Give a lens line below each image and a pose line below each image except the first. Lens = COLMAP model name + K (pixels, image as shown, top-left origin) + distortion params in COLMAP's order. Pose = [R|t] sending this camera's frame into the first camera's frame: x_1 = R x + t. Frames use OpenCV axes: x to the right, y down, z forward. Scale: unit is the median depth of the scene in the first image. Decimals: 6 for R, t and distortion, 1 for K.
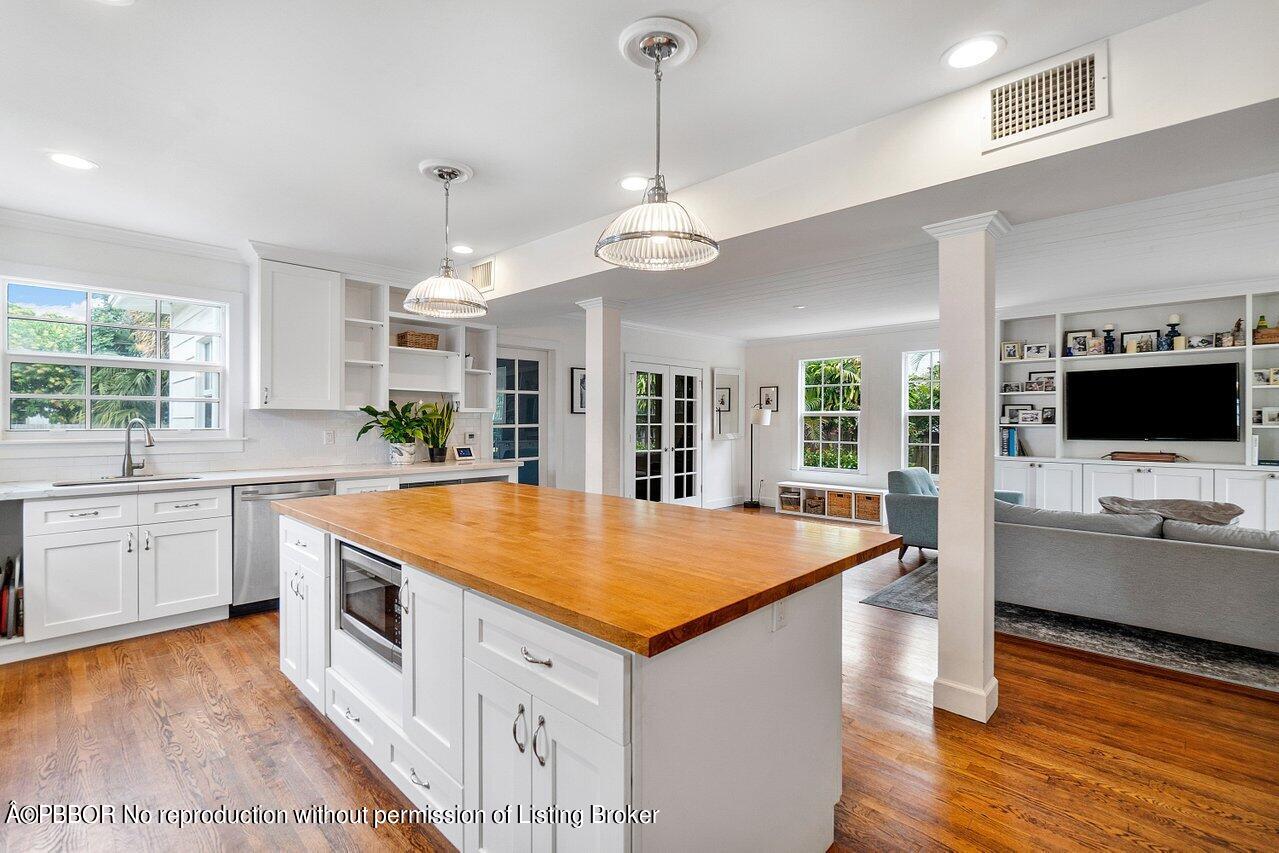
lens RADIAL K [[555.5, 0, 630.8], [0, 555.5, 412.3], [0, 0, 1]] dist [-0.001955, -0.000318]
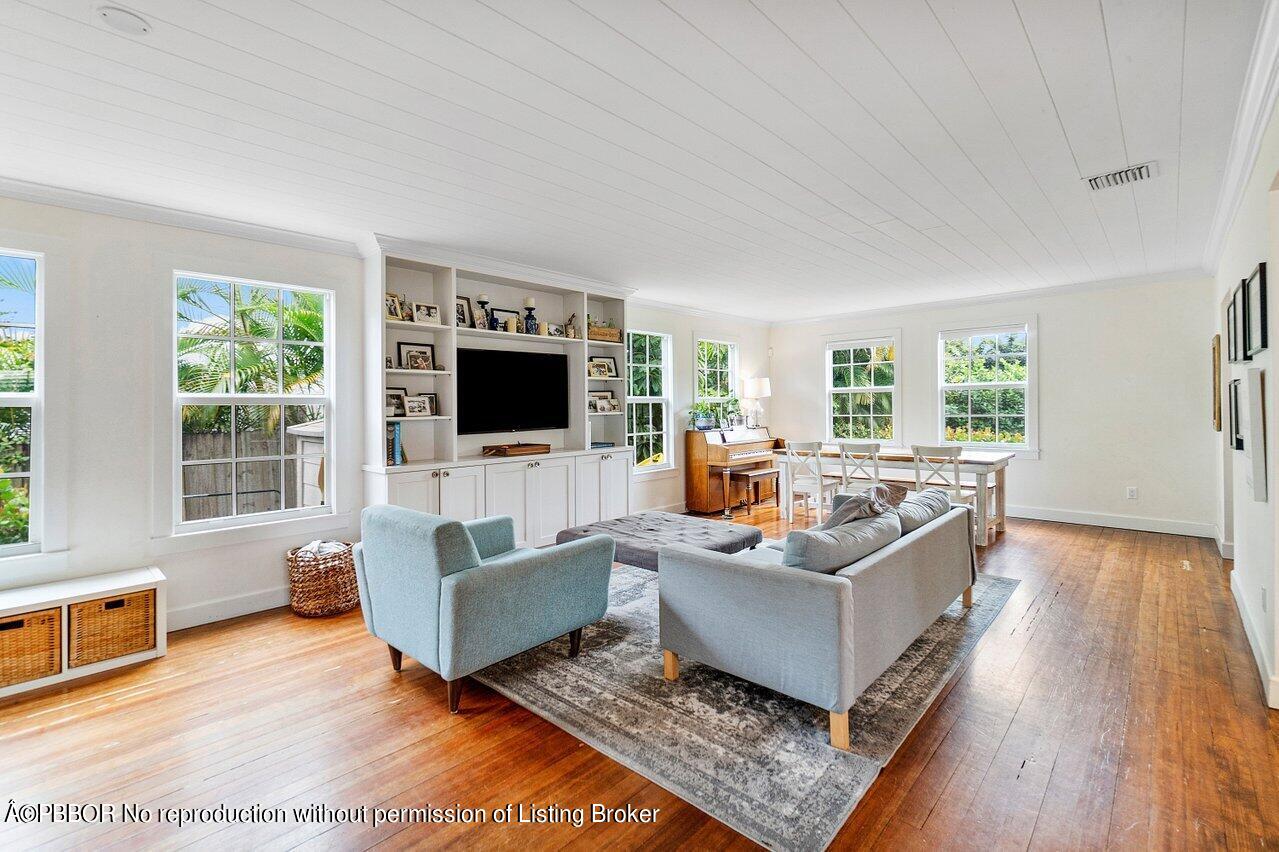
lens RADIAL K [[555.5, 0, 630.8], [0, 555.5, 411.8], [0, 0, 1]] dist [-0.001955, -0.000318]
pose [[-0.007964, -0.008677, 0.999931, 0.020785], [0.000923, 0.999962, 0.008684, 0.010756], [-0.999968, 0.000992, -0.007956, 0.805321]]
